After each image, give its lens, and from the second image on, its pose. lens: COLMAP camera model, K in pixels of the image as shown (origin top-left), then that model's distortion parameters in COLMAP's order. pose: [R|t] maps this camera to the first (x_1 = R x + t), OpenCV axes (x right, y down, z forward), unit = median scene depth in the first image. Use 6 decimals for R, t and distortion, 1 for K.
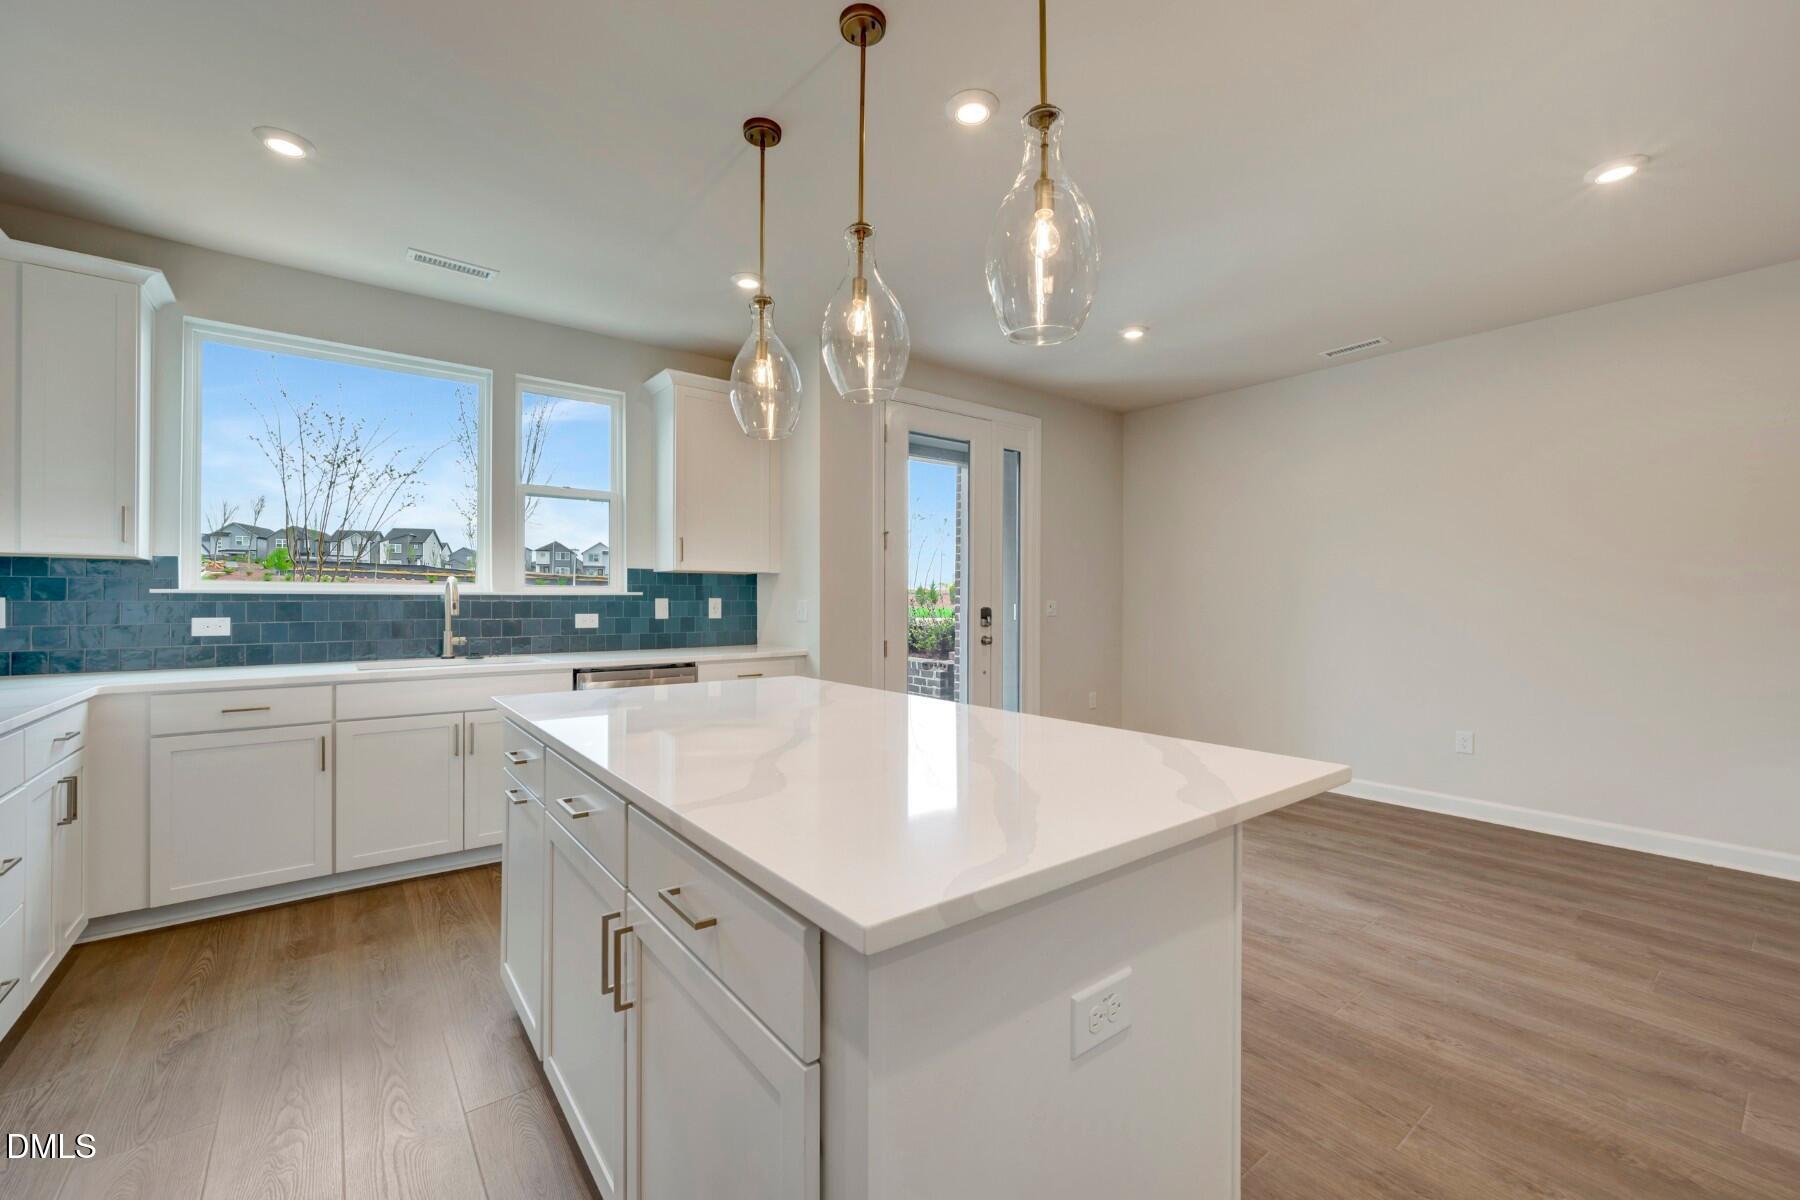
lens RADIAL K [[737.3, 0, 903.1], [0, 737.3, 598.1], [0, 0, 1]] dist [-0.006403, 0.000933]
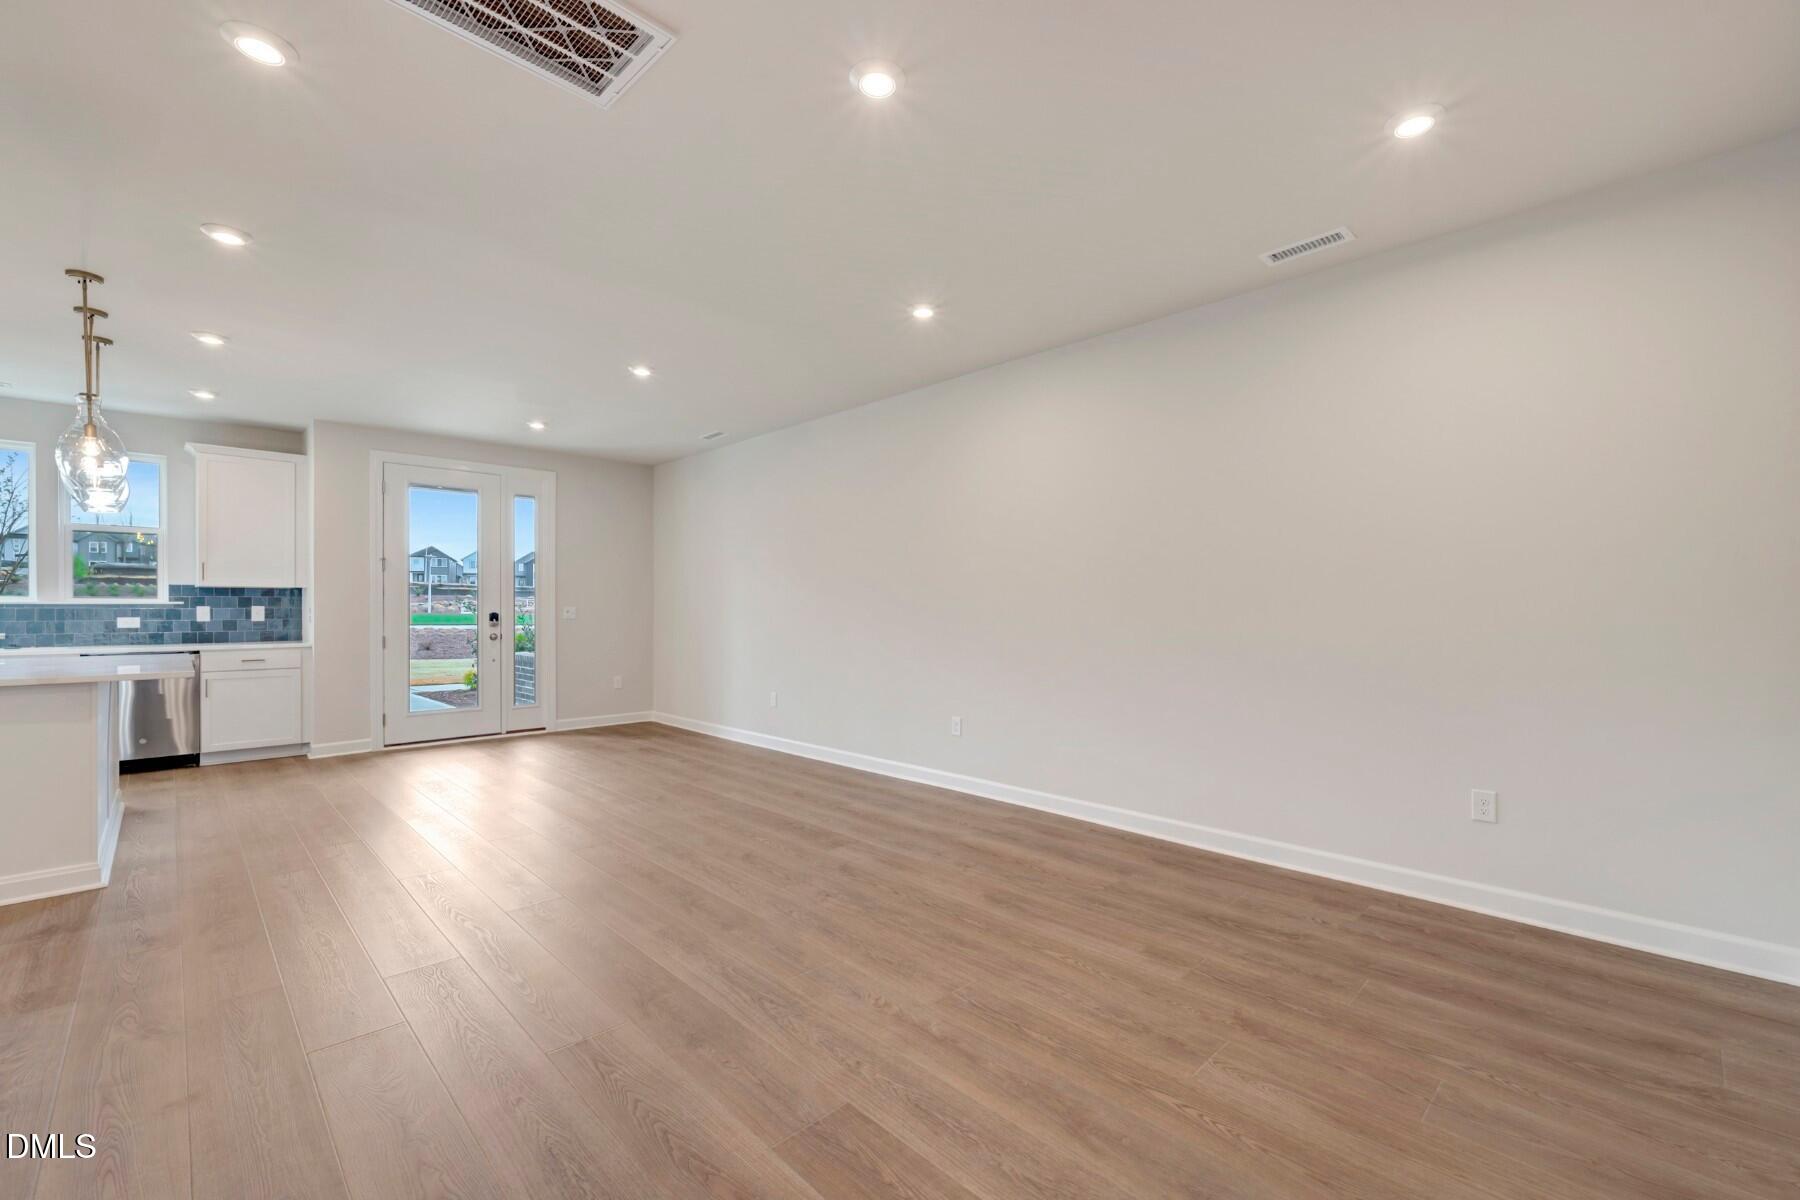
lens RADIAL K [[737.3, 0, 907.8], [0, 737.3, 607.8], [0, 0, 1]] dist [-0.006403, 0.000933]
pose [[0.991889, -0.001696, 0.127092, 0.816231], [0.001446, 0.999997, 0.002061, 0.001986], [-0.127096, -0.001860, 0.991889, -0.535939]]
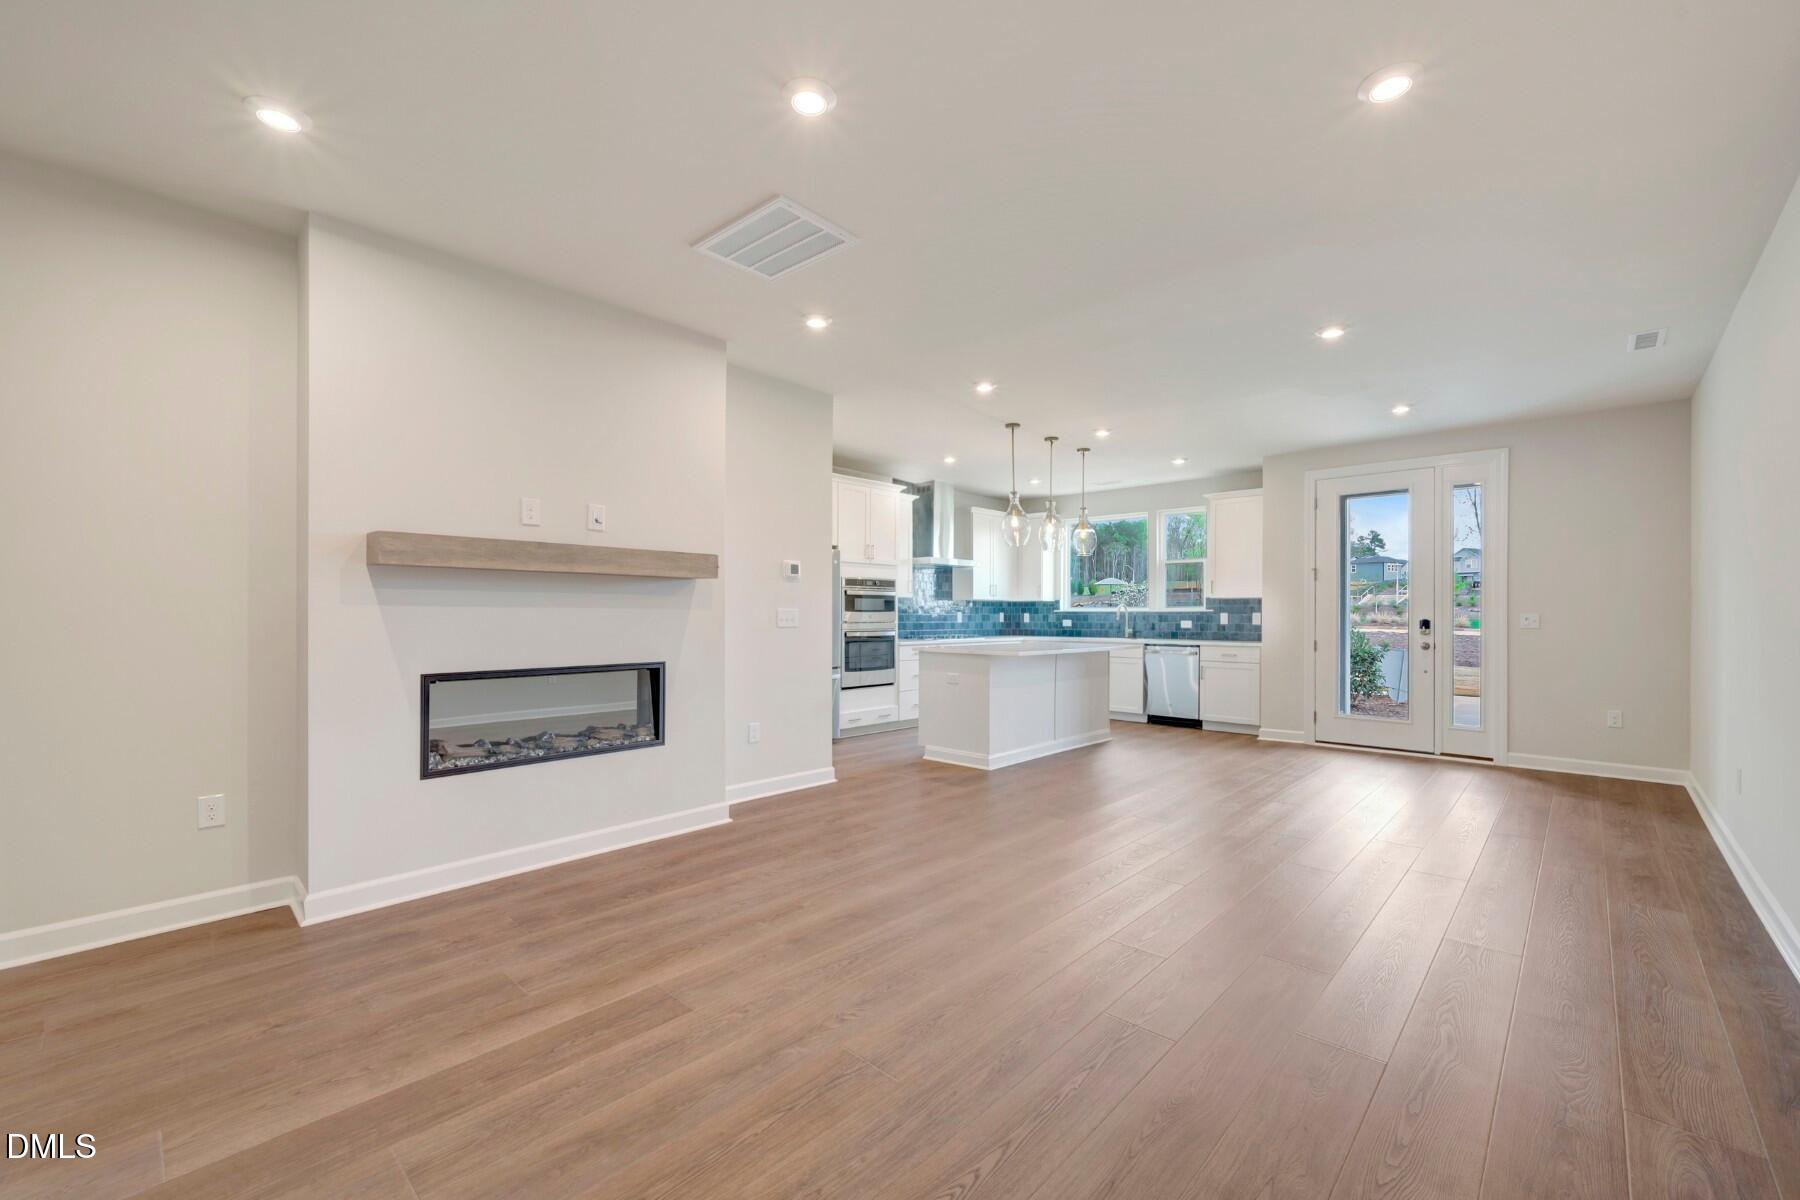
lens RADIAL K [[737.3, 0, 940.9], [0, 737.3, 603.0], [0, 0, 1]] dist [-0.006403, 0.000933]
pose [[0.200126, -0.017266, -0.979618, 1.361514], [0.000432, 0.999846, -0.017535, 0.007166], [0.979770, 0.003086, 0.200103, -0.068376]]
